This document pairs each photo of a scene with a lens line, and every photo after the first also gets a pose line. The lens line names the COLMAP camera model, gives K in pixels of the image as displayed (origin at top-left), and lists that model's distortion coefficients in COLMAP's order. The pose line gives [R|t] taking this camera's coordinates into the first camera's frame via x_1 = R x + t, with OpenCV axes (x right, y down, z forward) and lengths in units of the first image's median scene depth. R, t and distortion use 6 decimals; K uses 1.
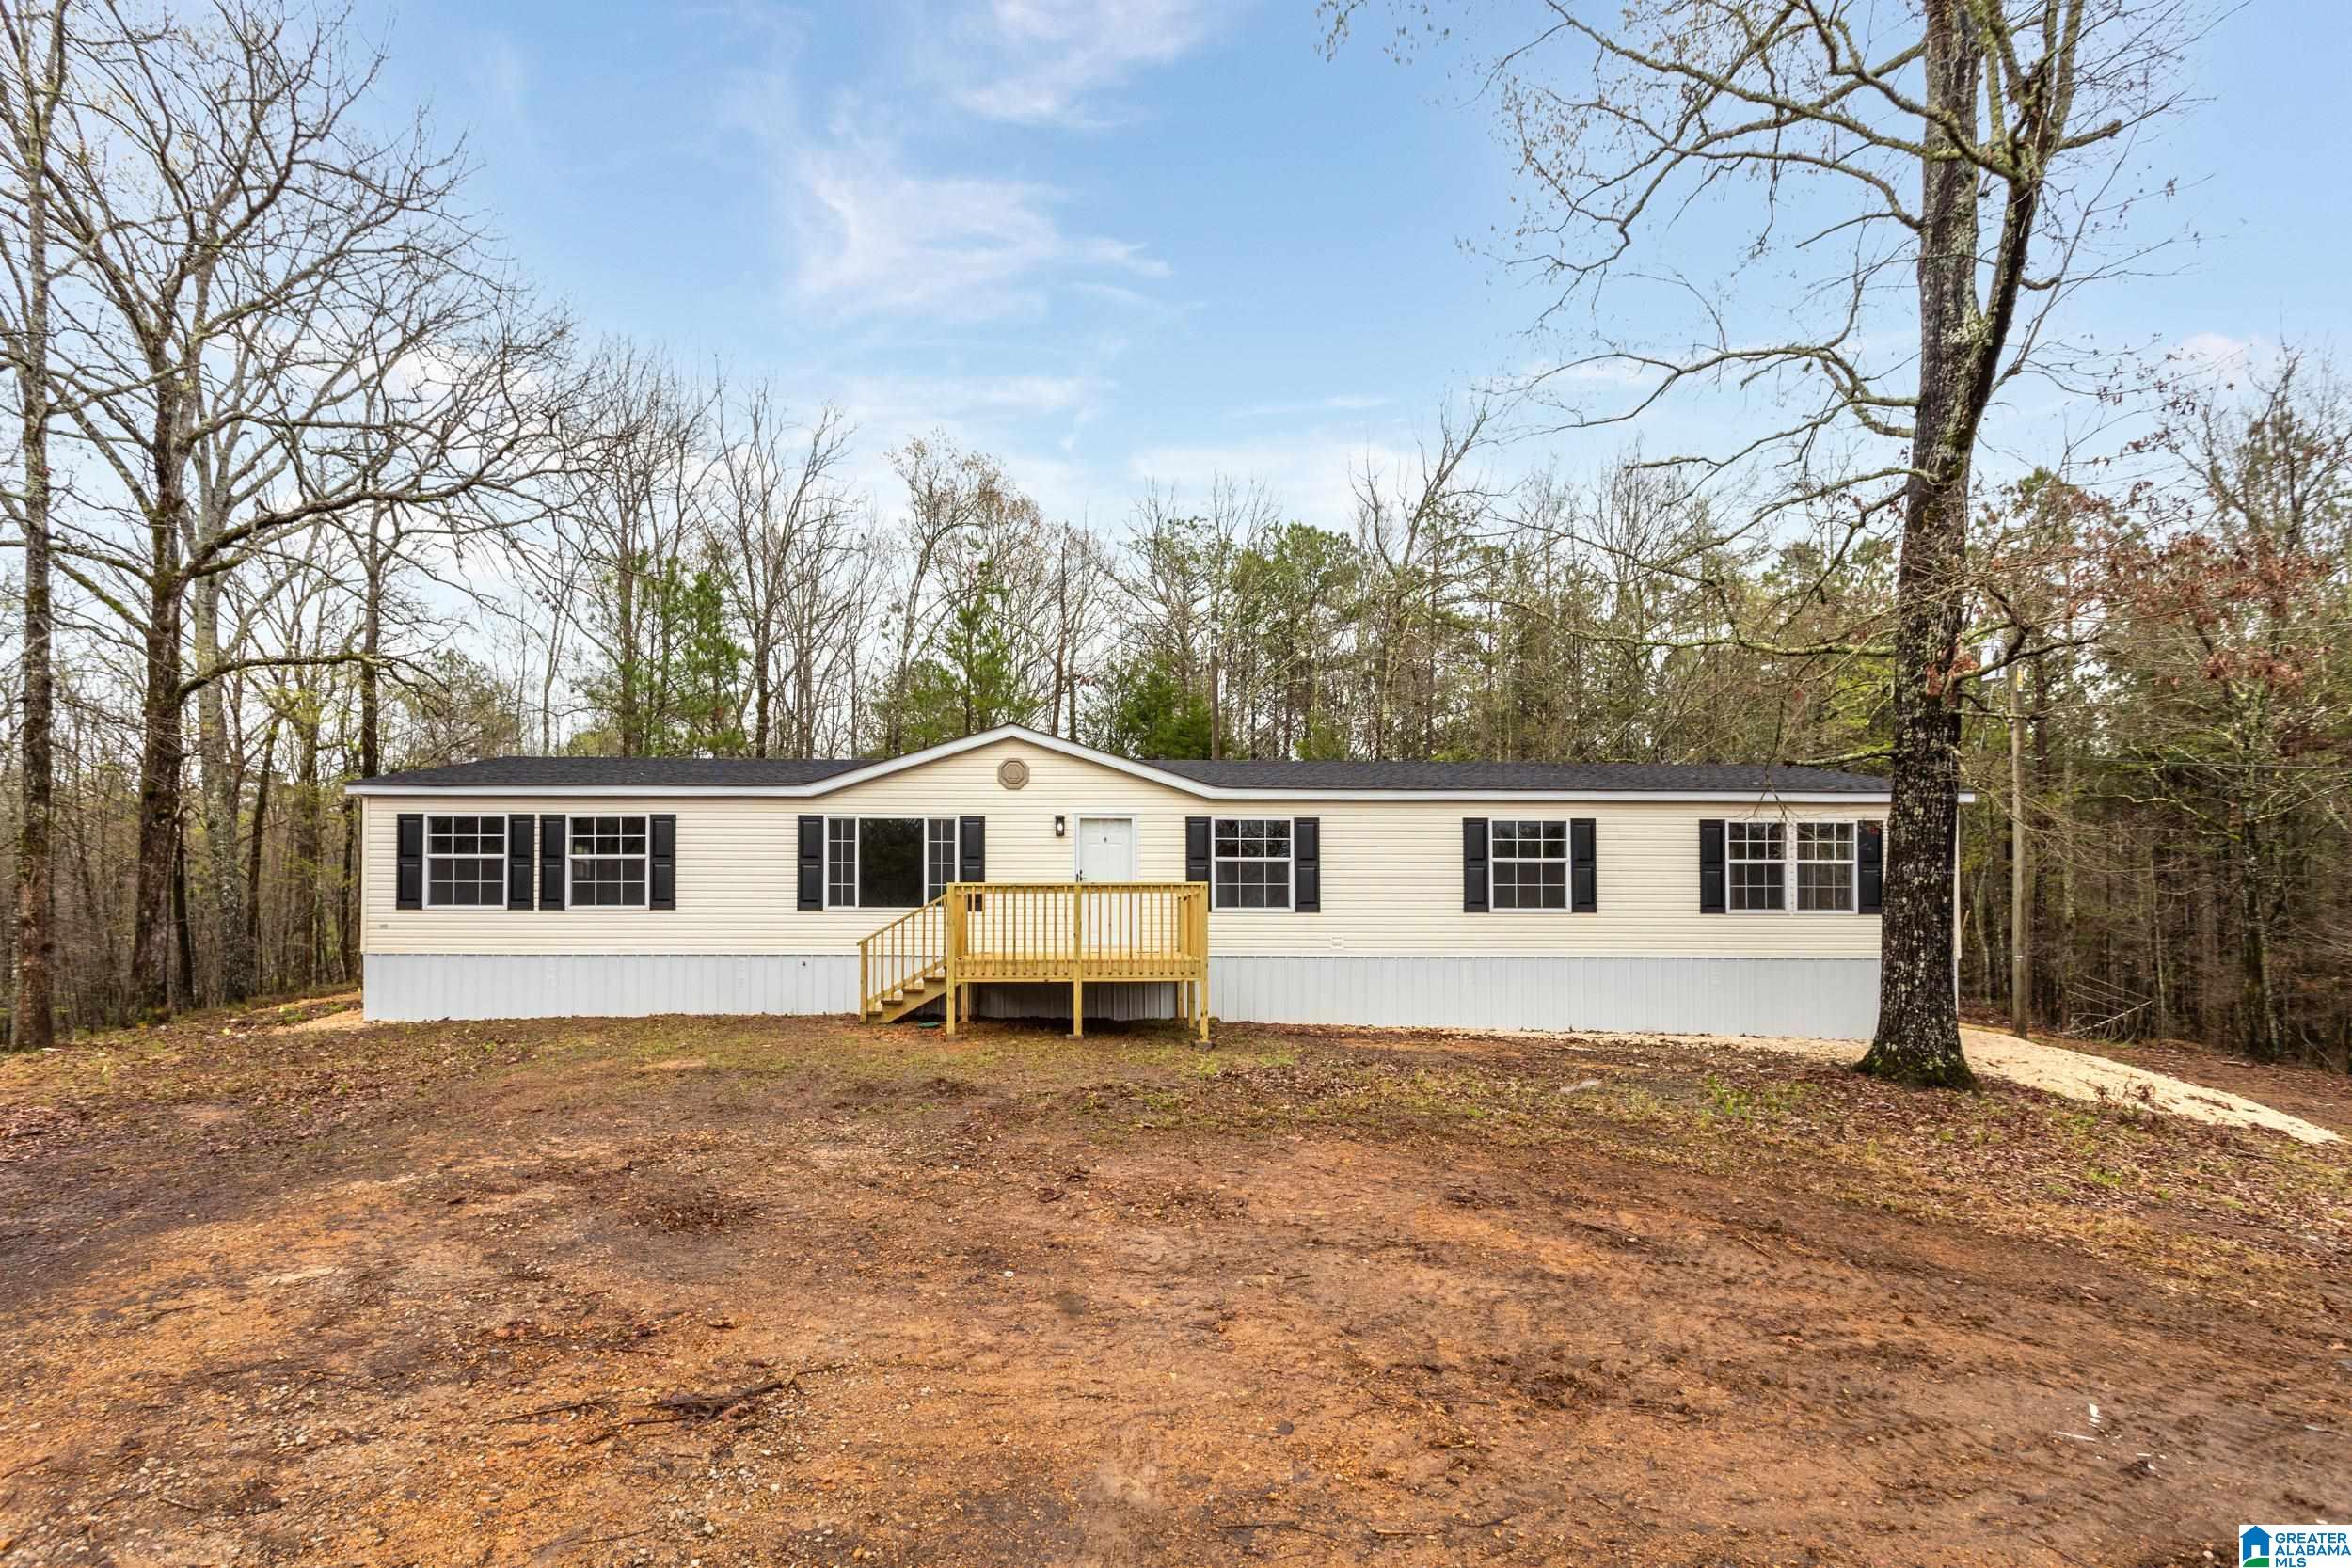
lens RADIAL K [[1174.5, 0, 1072.0], [0, 1174.5, 794.0], [0, 0, 1]] dist [0.000741, 0.003187]
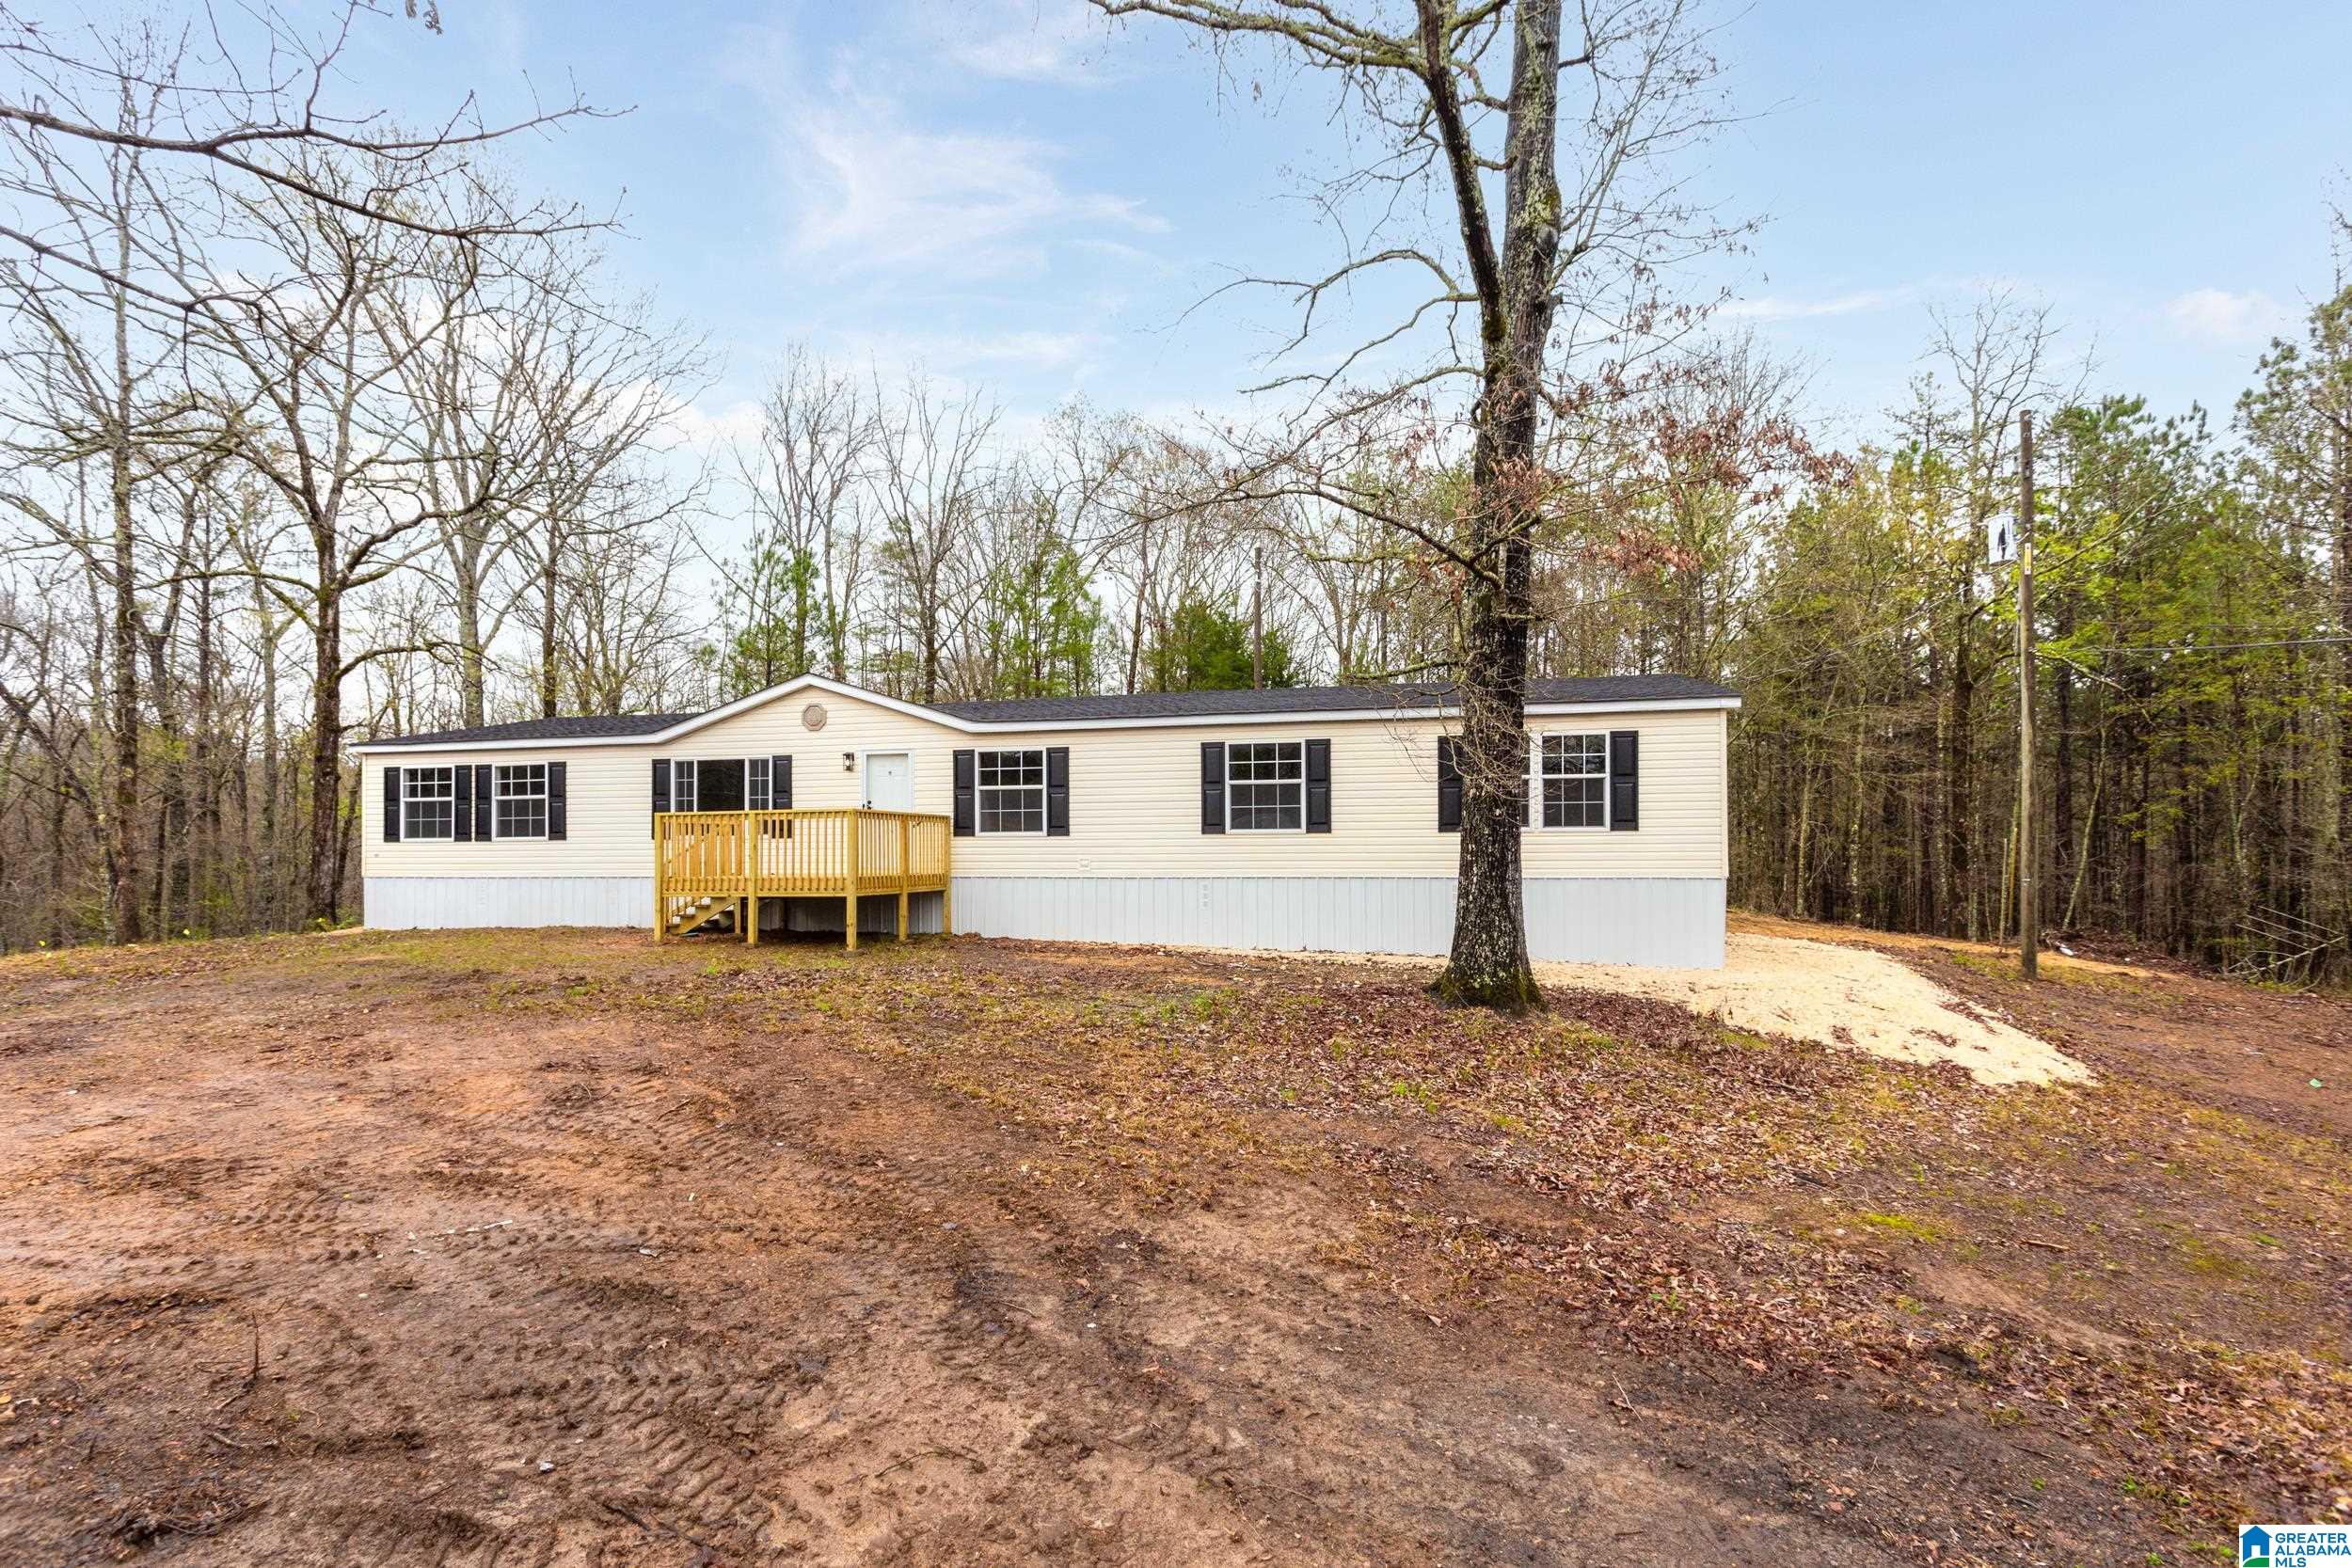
lens RADIAL K [[1174.5, 0, 1169.5], [0, 1174.5, 774.0], [0, 0, 1]] dist [0.000741, 0.003187]
pose [[0.966199, -0.026139, -0.256470, 0.572866], [0.038491, 0.998322, 0.043260, 0.002159], [0.254908, -0.051669, 0.965584, -0.008768]]
